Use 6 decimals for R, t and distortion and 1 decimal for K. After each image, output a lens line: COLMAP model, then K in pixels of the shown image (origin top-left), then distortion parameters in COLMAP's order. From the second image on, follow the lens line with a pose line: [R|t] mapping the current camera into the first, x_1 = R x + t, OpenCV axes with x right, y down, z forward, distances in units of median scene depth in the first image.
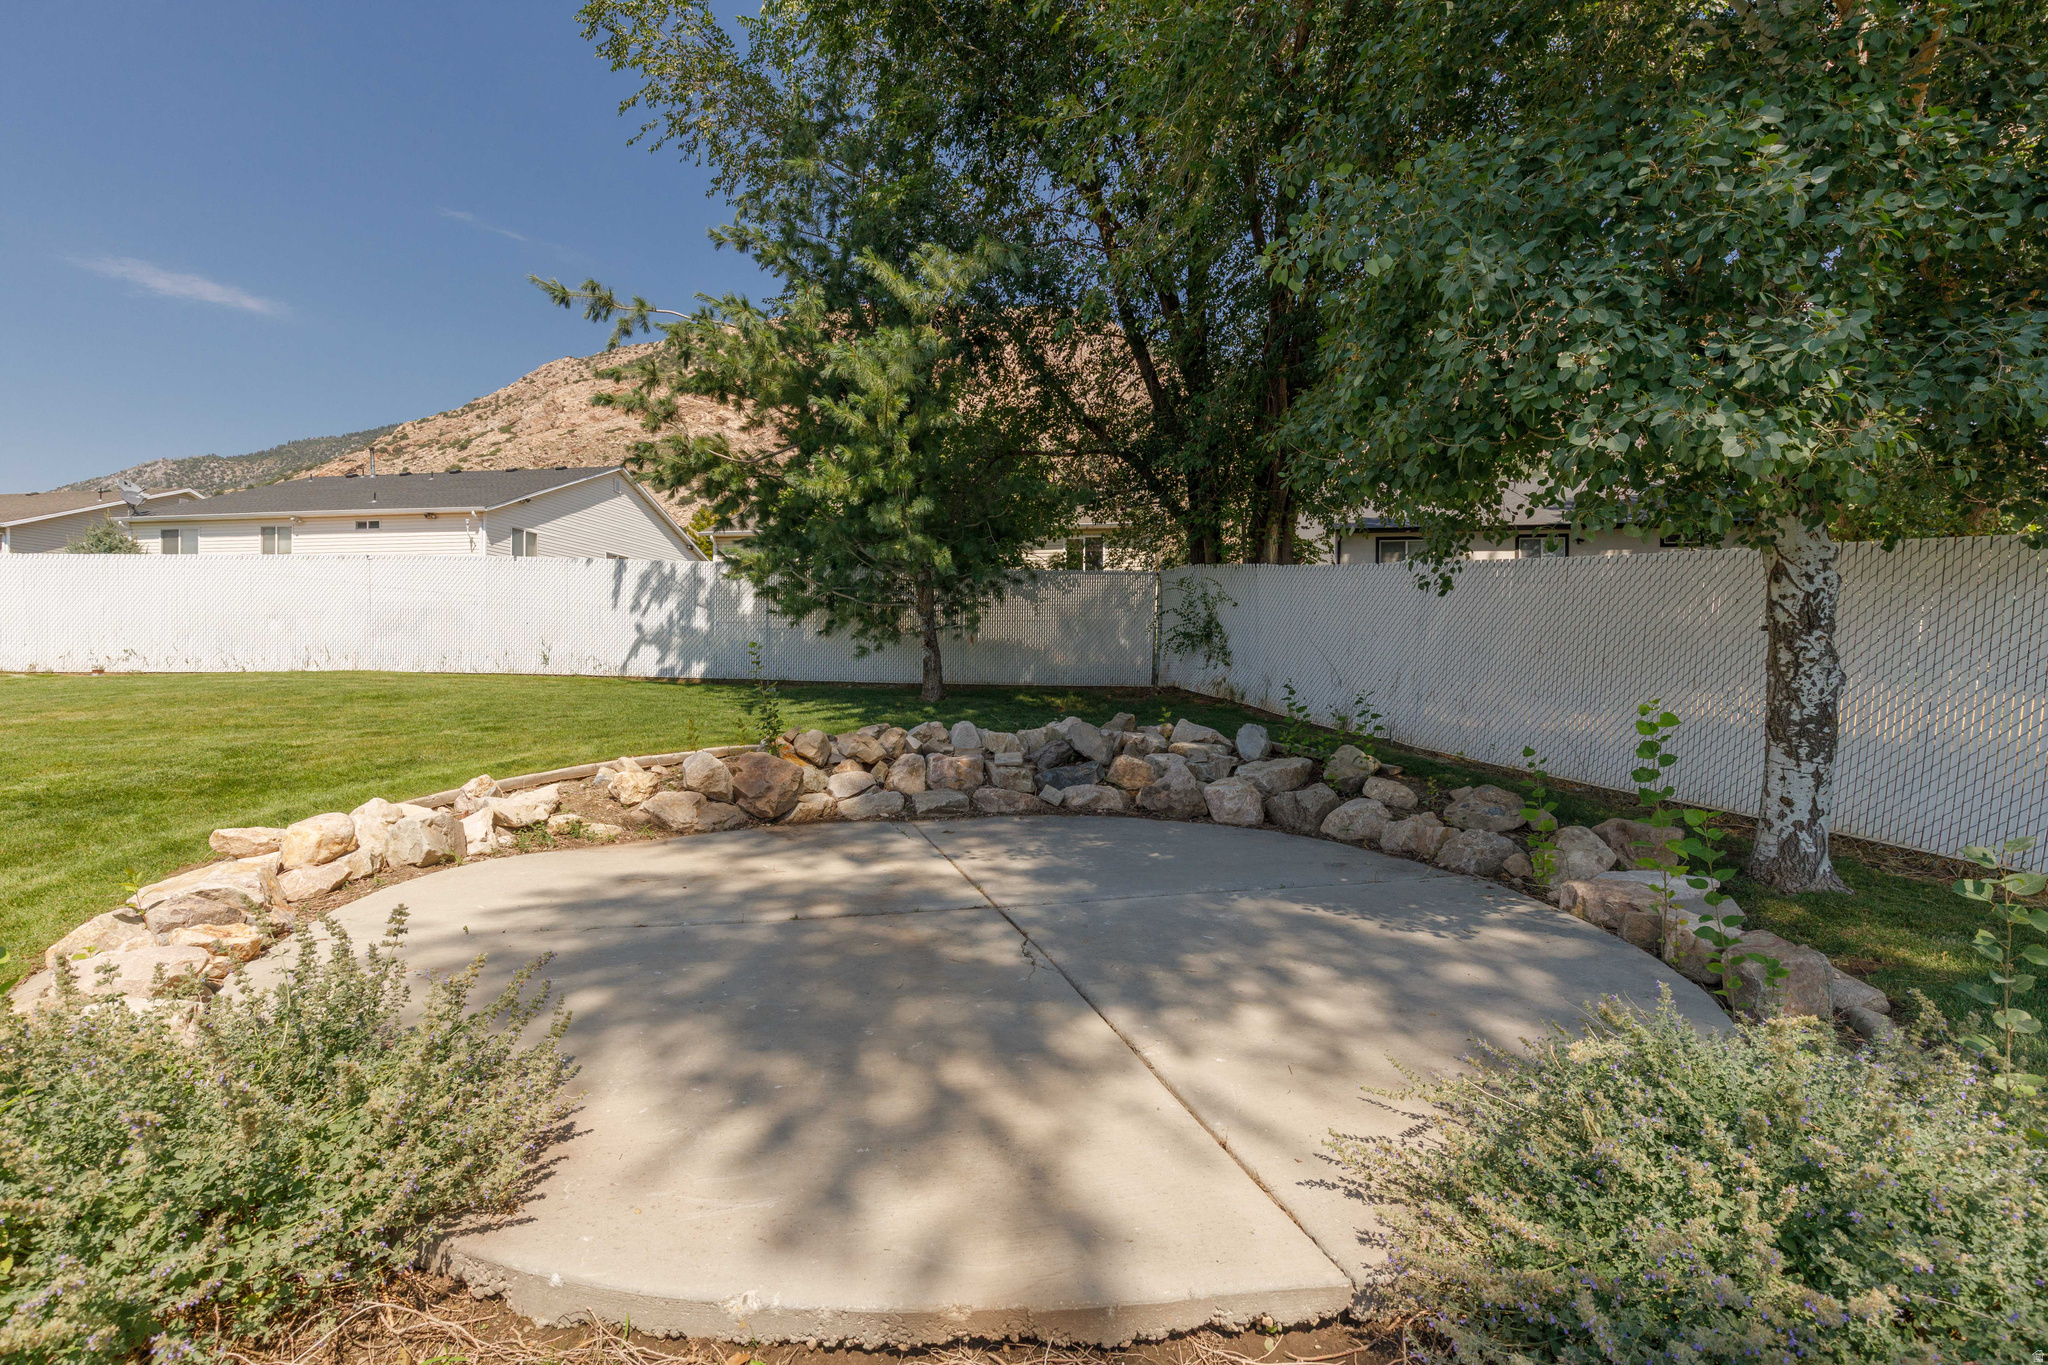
lens RADIAL K [[926.5, 0, 1013.9], [0, 926.5, 689.6], [0, 0, 1]] dist [0.004852, 0.000250]
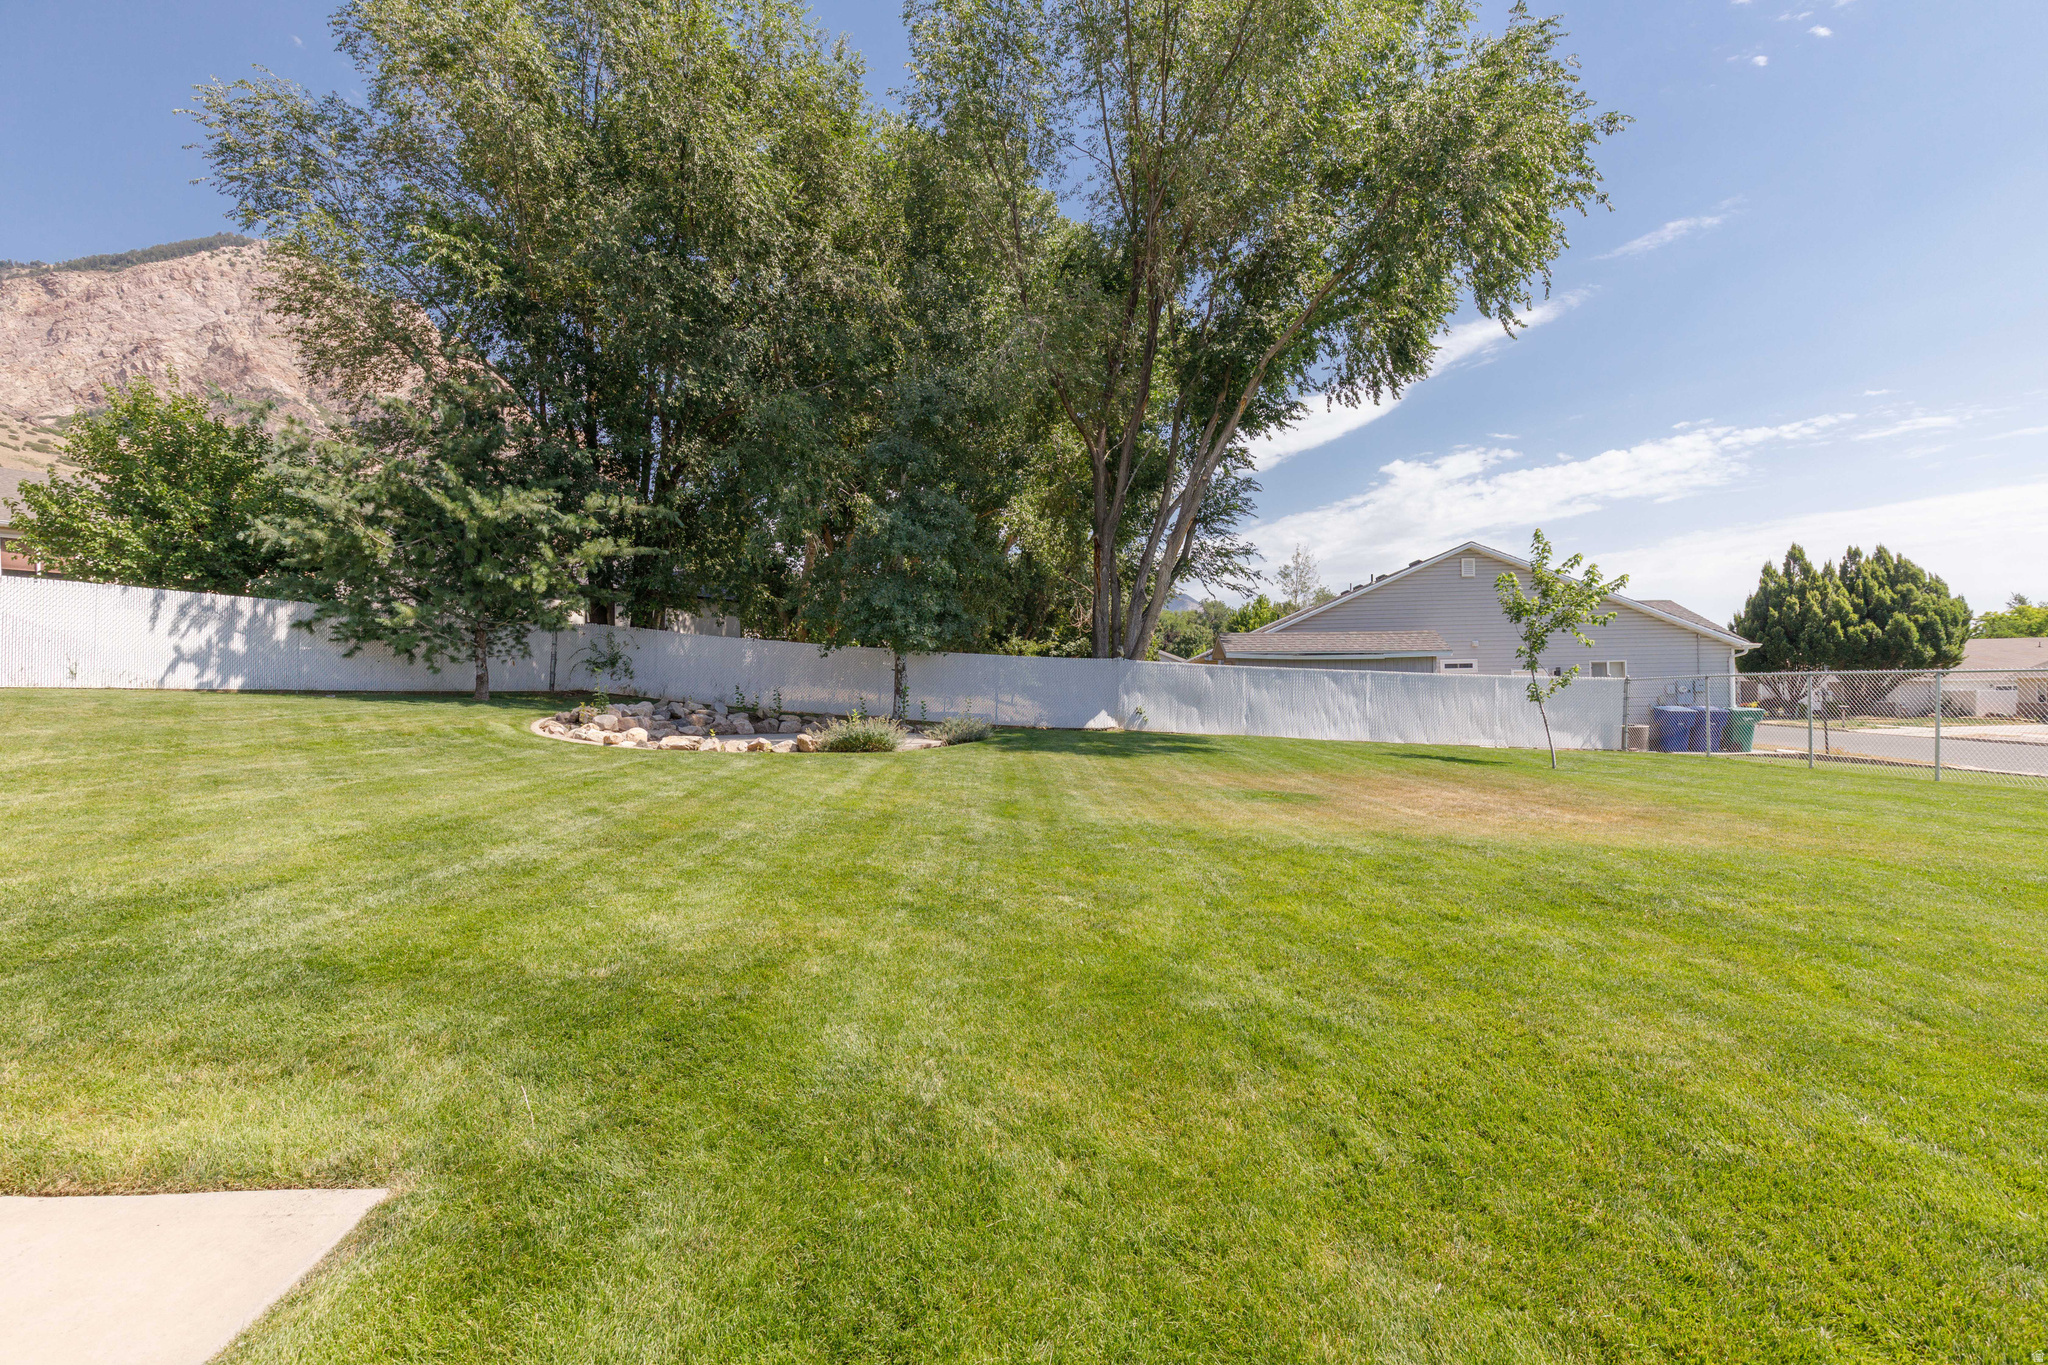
lens RADIAL K [[926.5, 0, 1013.9], [0, 926.5, 689.6], [0, 0, 1]] dist [0.004852, 0.000250]
pose [[0.402420, -0.014908, 0.915334, -1.071266], [0.026029, 0.999649, 0.004838, 0.008557], [-0.915085, 0.021878, 0.402667, -0.468924]]
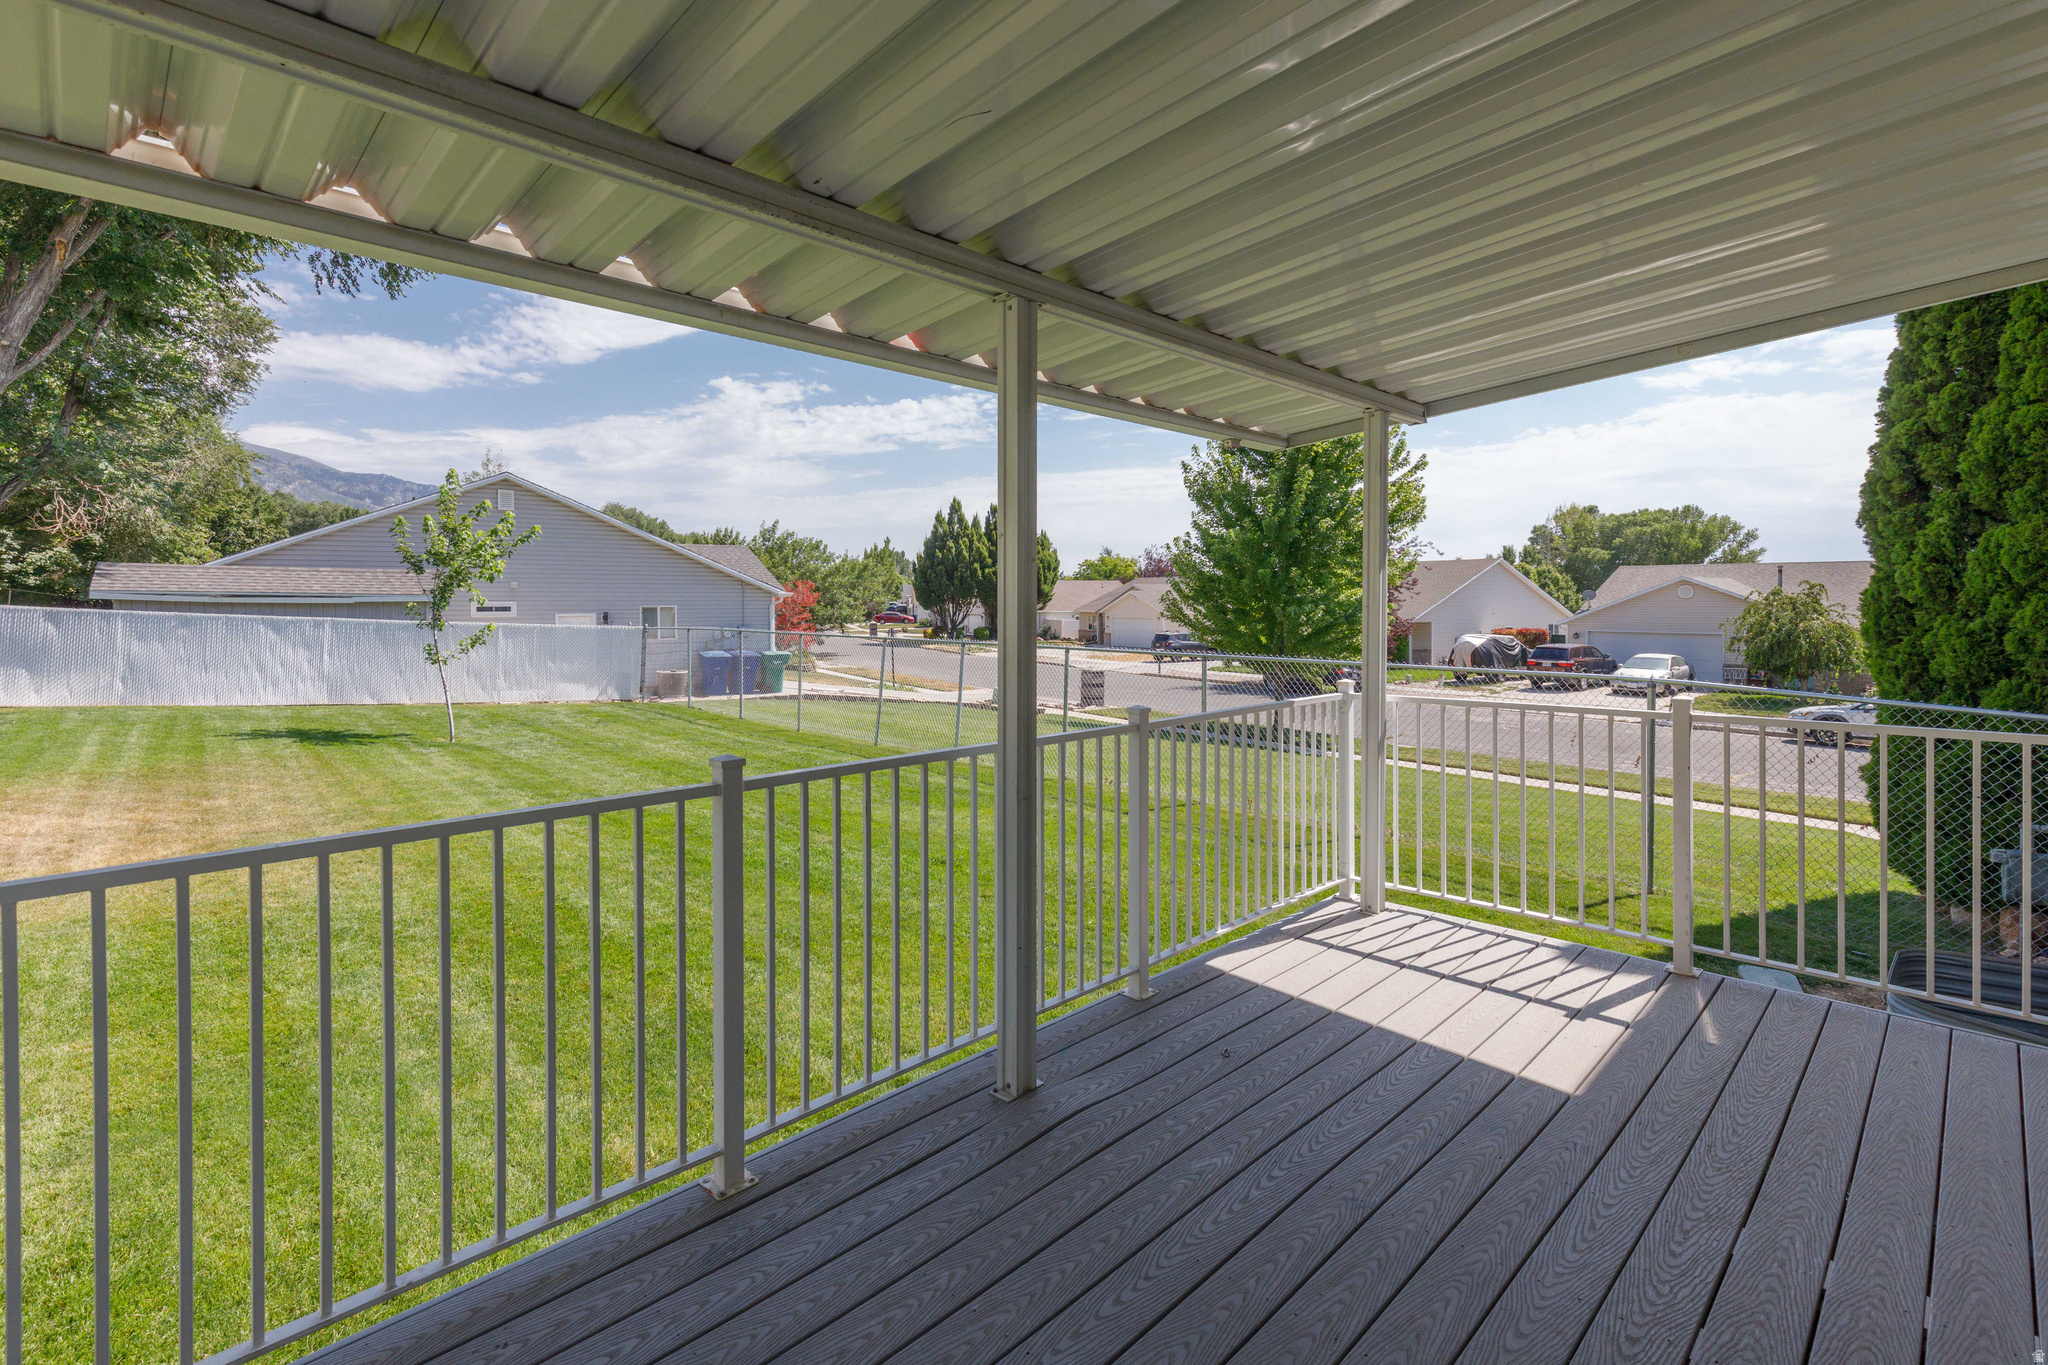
lens RADIAL K [[950.5, 0, 1028.1], [0, 950.5, 606.9], [0, 0, 1]] dist [0.001809, 0.000040]
pose [[-0.280268, -0.017131, 0.959769, -0.922368], [0.002501, 0.999824, 0.018576, -0.038308], [-0.959919, 0.007607, -0.280176, -0.961362]]
